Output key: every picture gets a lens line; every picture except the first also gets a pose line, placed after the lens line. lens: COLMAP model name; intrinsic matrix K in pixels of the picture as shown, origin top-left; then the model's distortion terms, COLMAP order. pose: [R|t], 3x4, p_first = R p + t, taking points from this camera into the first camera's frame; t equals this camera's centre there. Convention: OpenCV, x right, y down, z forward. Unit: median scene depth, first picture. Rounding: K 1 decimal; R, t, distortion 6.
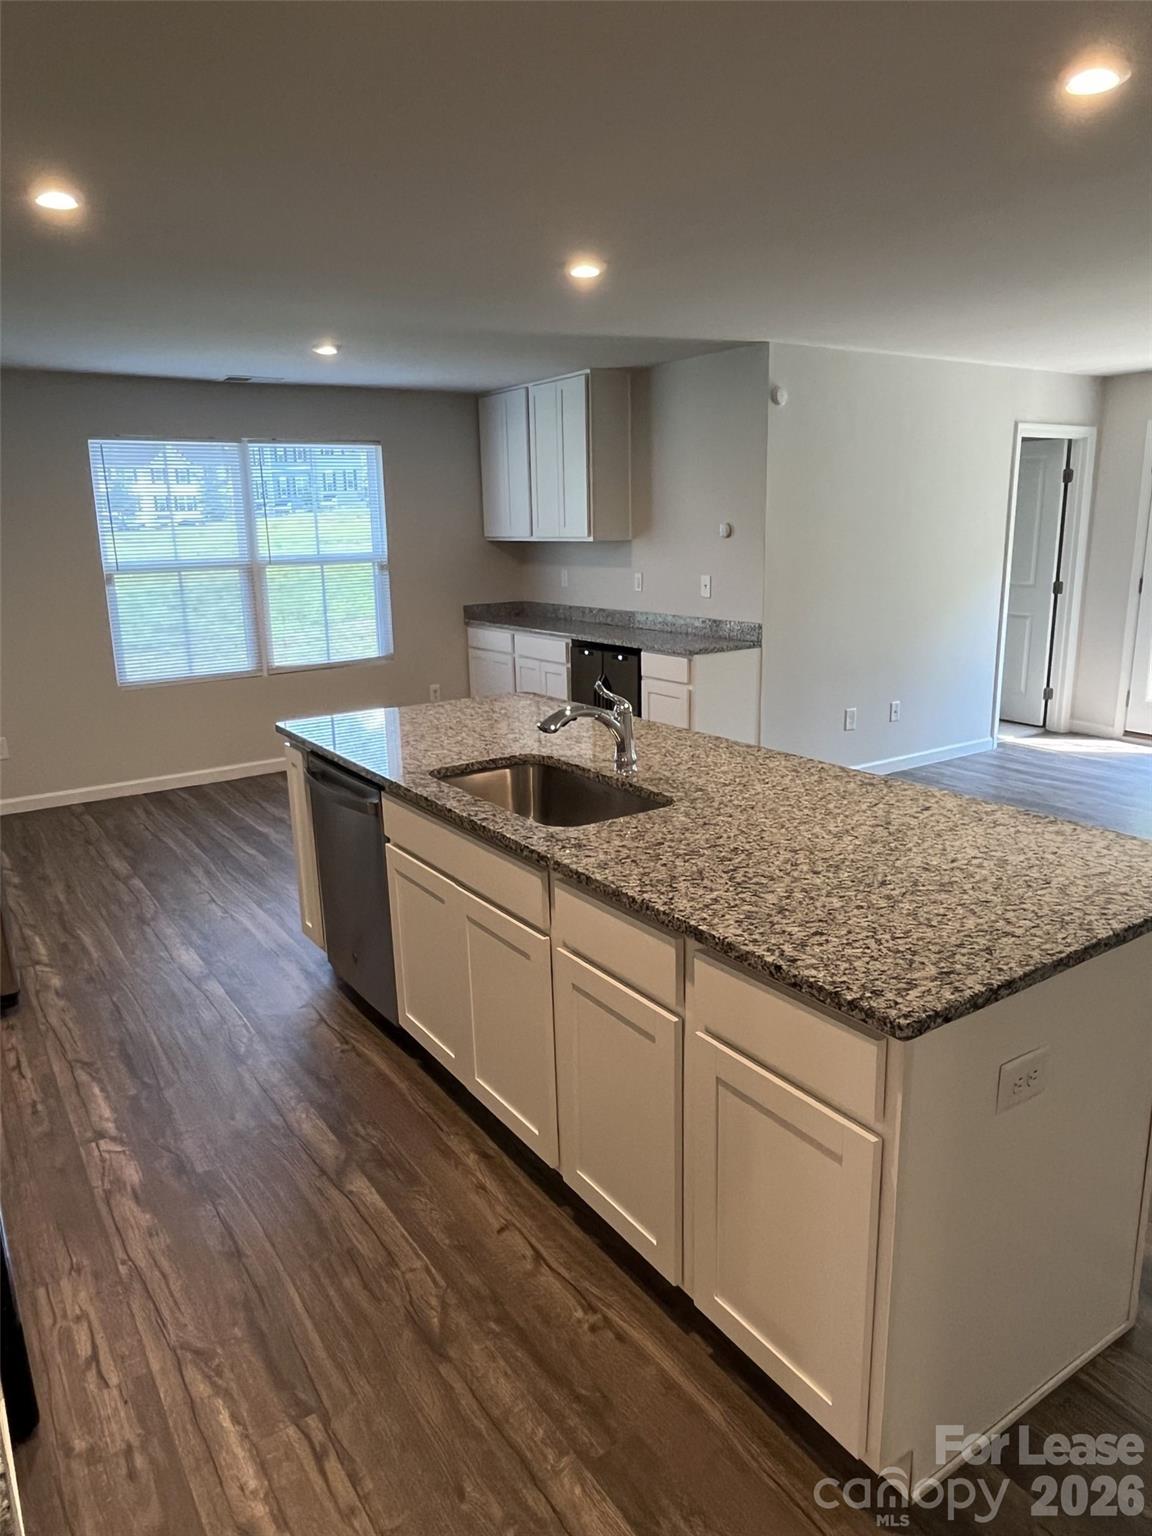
lens RADIAL K [[1010.2, 0, 578.9], [0, 1010.2, 773.5], [0, 0, 1]] dist [-0.003423, 0.001796]
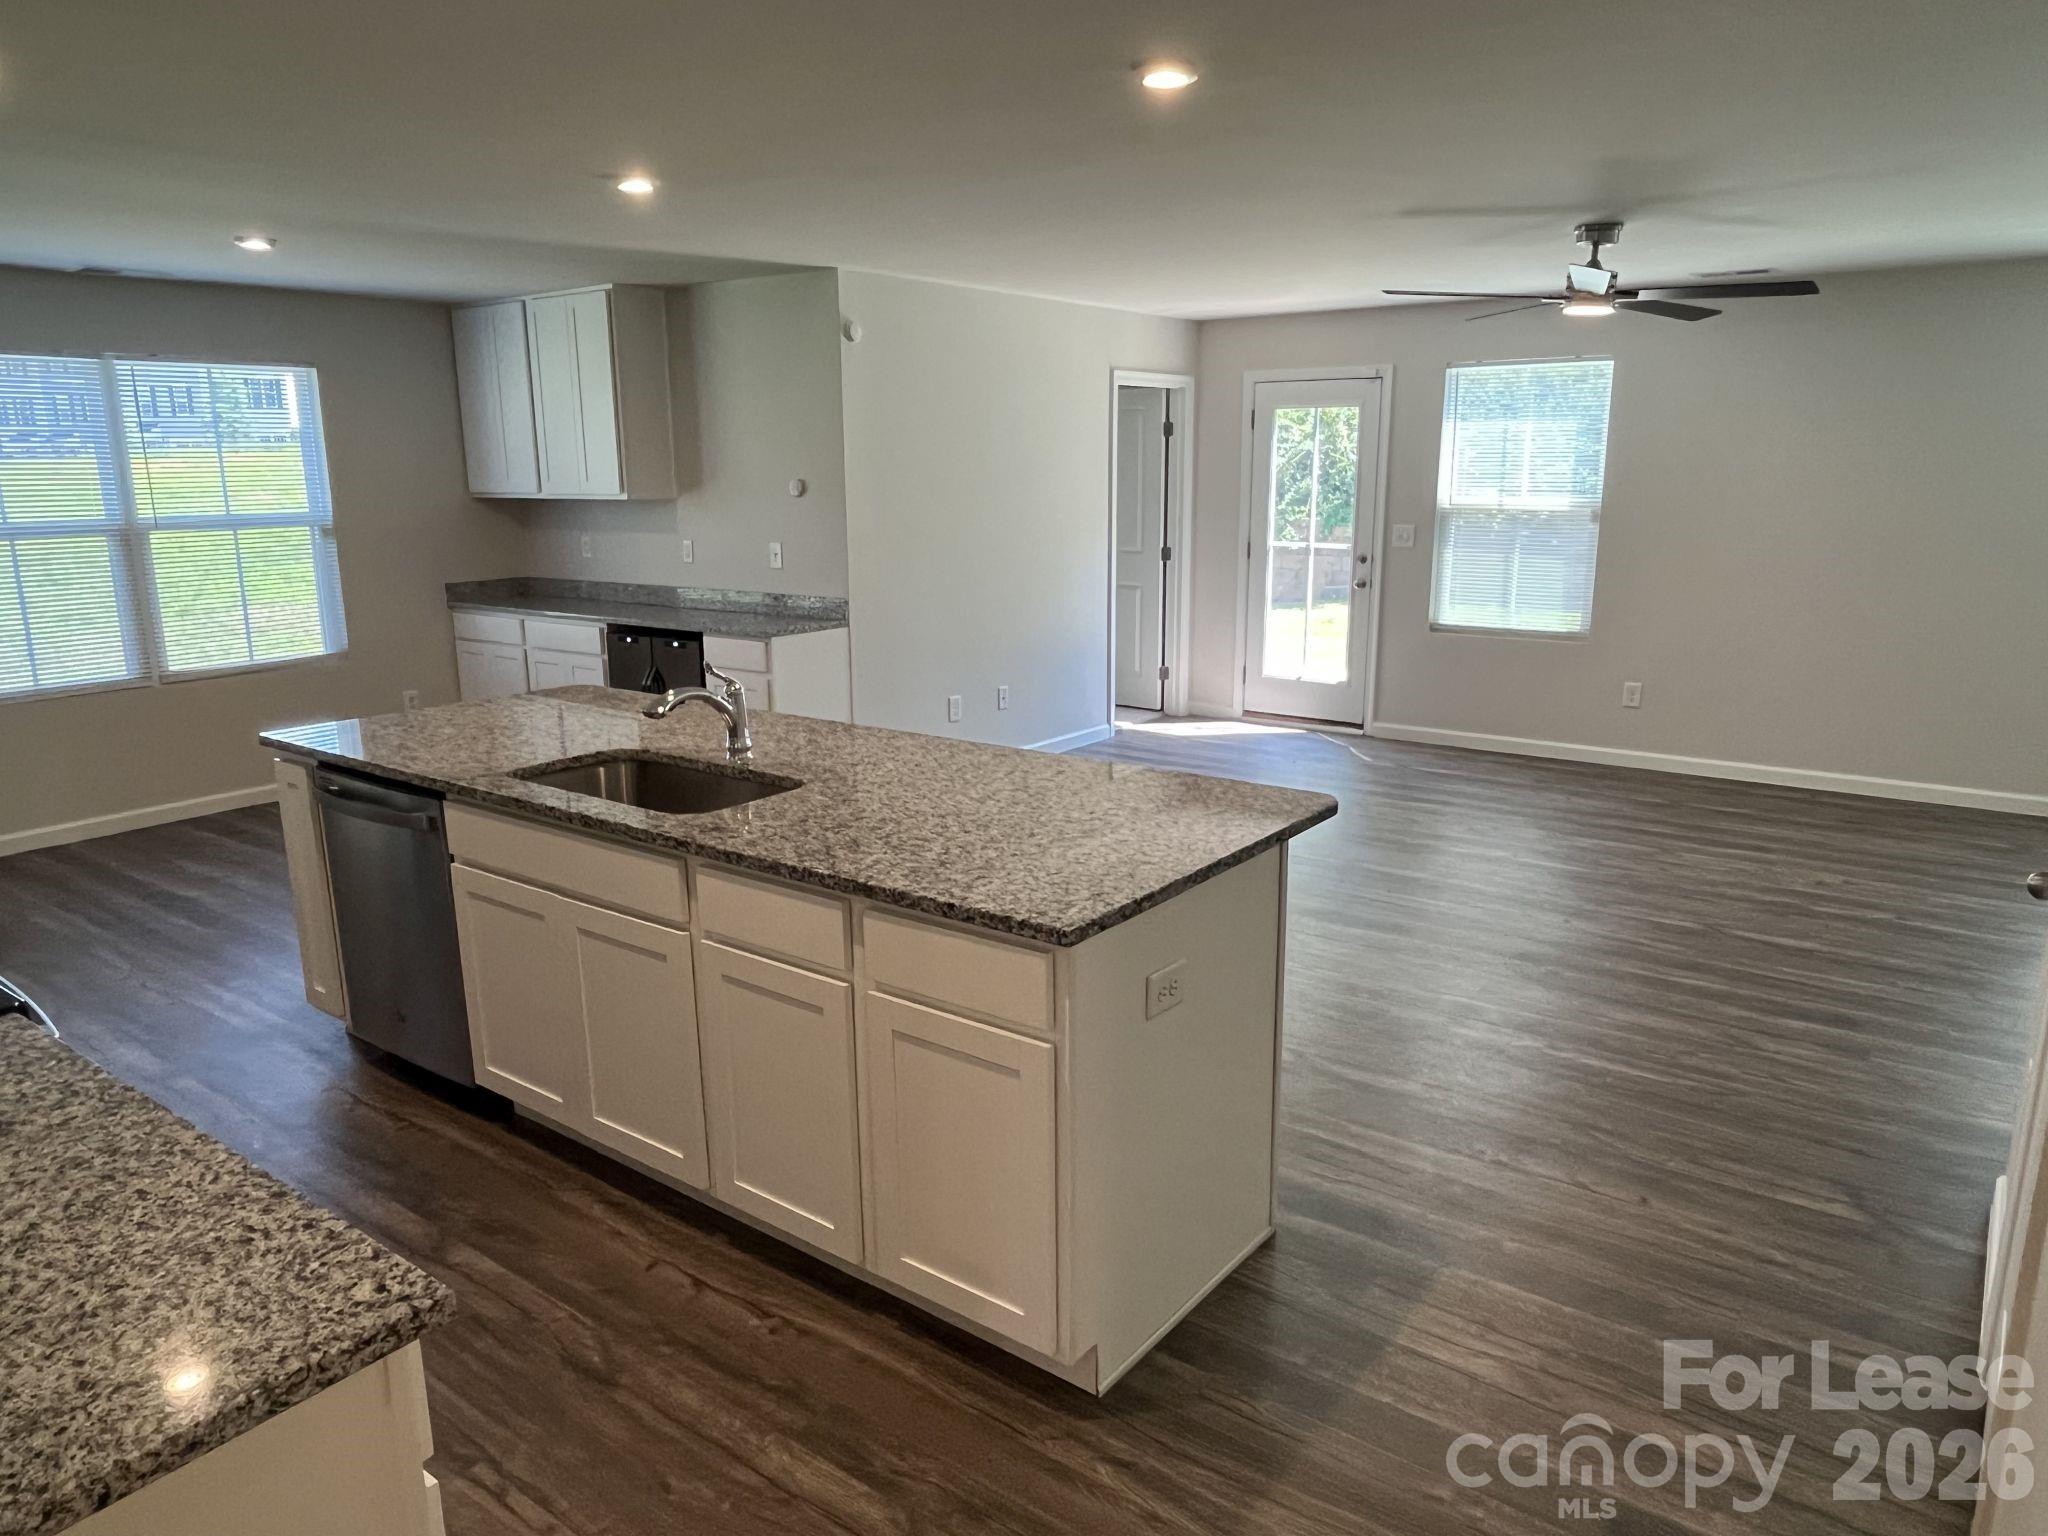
lens RADIAL K [[1346.9, 0, 1021.9], [0, 1346.9, 778.7], [0, 0, 1]] dist [-0.003423, 0.001796]
pose [[0.945743, -0.060328, 0.319267, -0.096781], [0.066570, 0.997744, -0.008664, 0.040862], [-0.318024, 0.029447, 0.947625, -0.205500]]
